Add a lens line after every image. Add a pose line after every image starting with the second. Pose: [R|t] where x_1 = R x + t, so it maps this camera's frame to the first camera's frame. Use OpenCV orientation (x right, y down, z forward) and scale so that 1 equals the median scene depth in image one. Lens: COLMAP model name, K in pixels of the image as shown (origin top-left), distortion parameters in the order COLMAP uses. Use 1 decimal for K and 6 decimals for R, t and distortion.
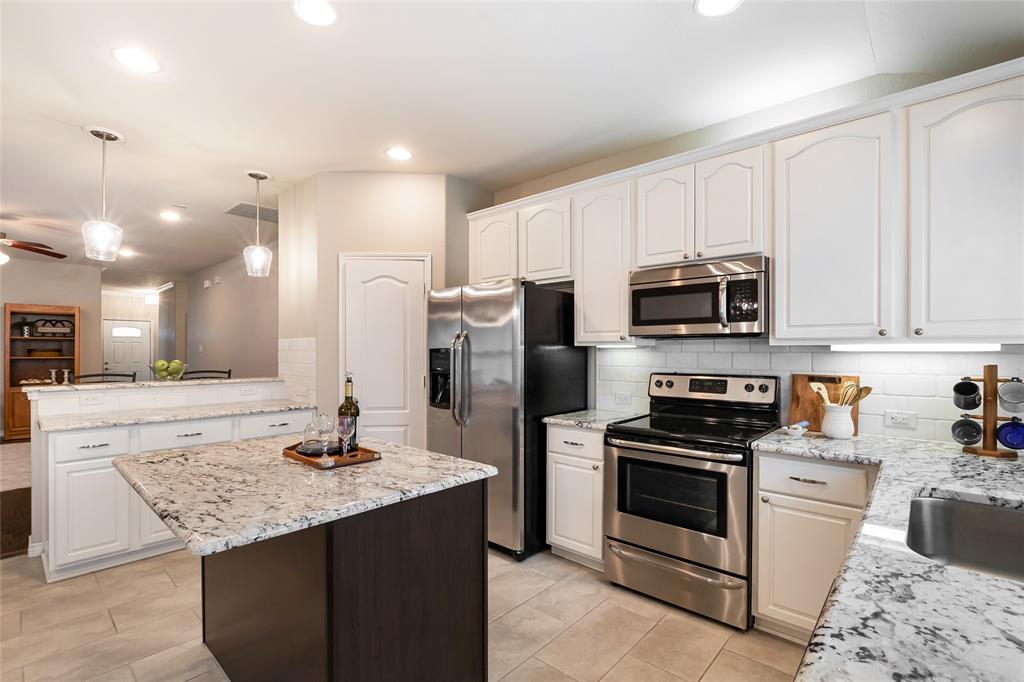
lens RADIAL K [[462.9, 0, 511.4], [0, 462.9, 349.4], [0, 0, 1]] dist [-0.010571, 0.000909]
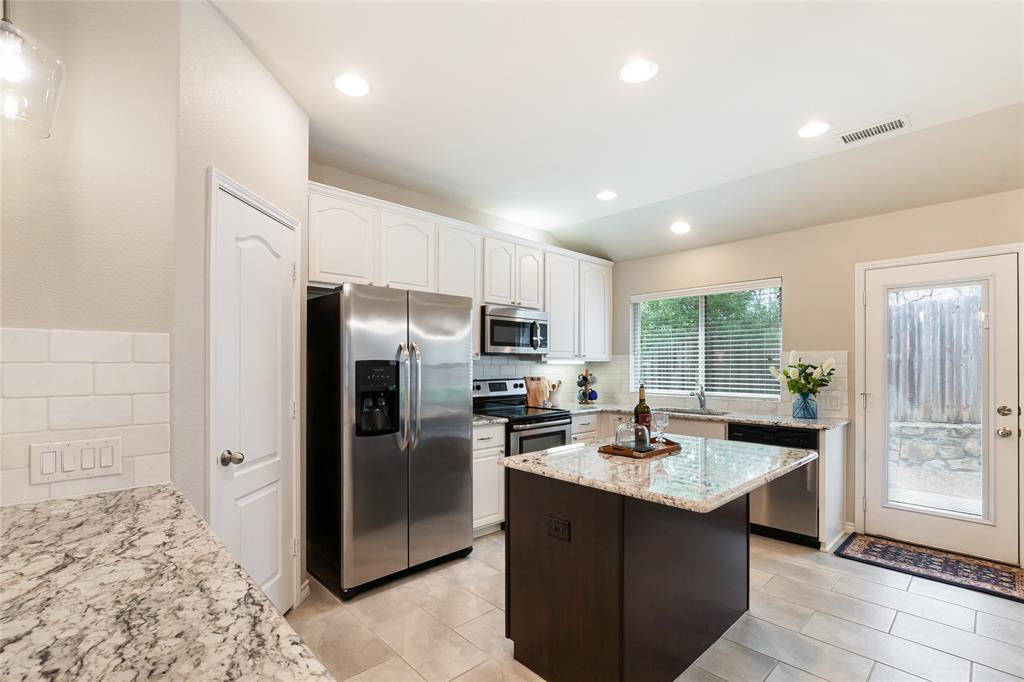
lens RADIAL K [[462.9, 0, 509.5], [0, 462.9, 364.1], [0, 0, 1]] dist [-0.010571, 0.000909]
pose [[0.075664, 0.000880, 0.997133, -1.008239], [-0.000741, 0.999999, -0.000827, 0.004466], [-0.997133, -0.000676, 0.075665, 0.771755]]
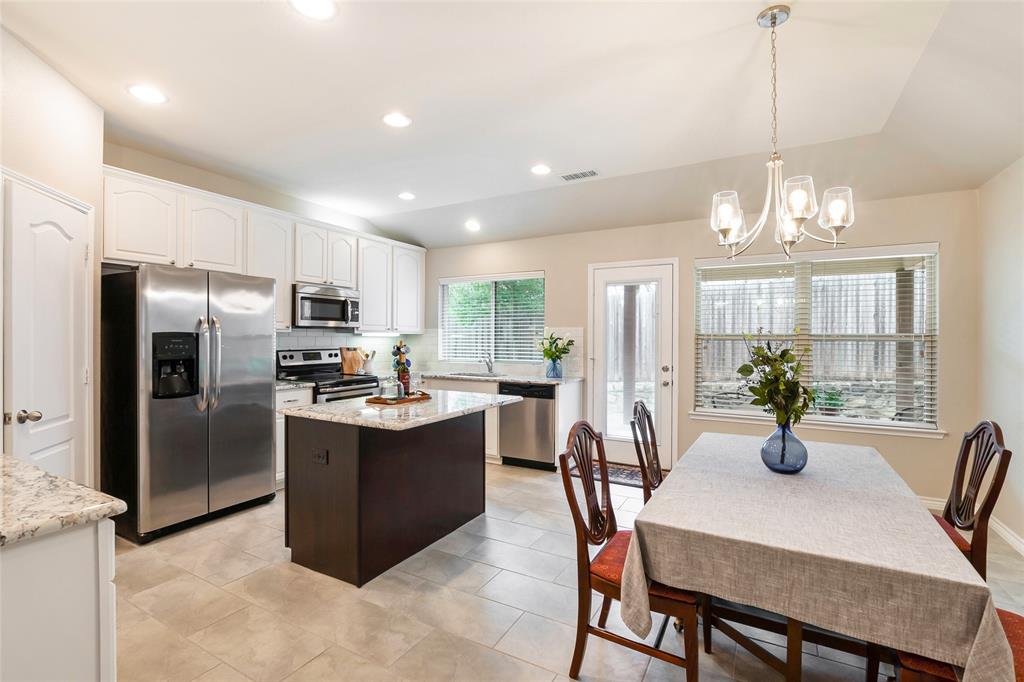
lens RADIAL K [[462.9, 0, 514.2], [0, 462.9, 339.4], [0, 0, 1]] dist [-0.010571, 0.000909]
pose [[-0.228151, -0.006343, 0.973605, -1.286100], [-0.004994, 0.999973, 0.005345, 0.003535], [-0.973613, -0.003643, -0.228177, 0.604379]]
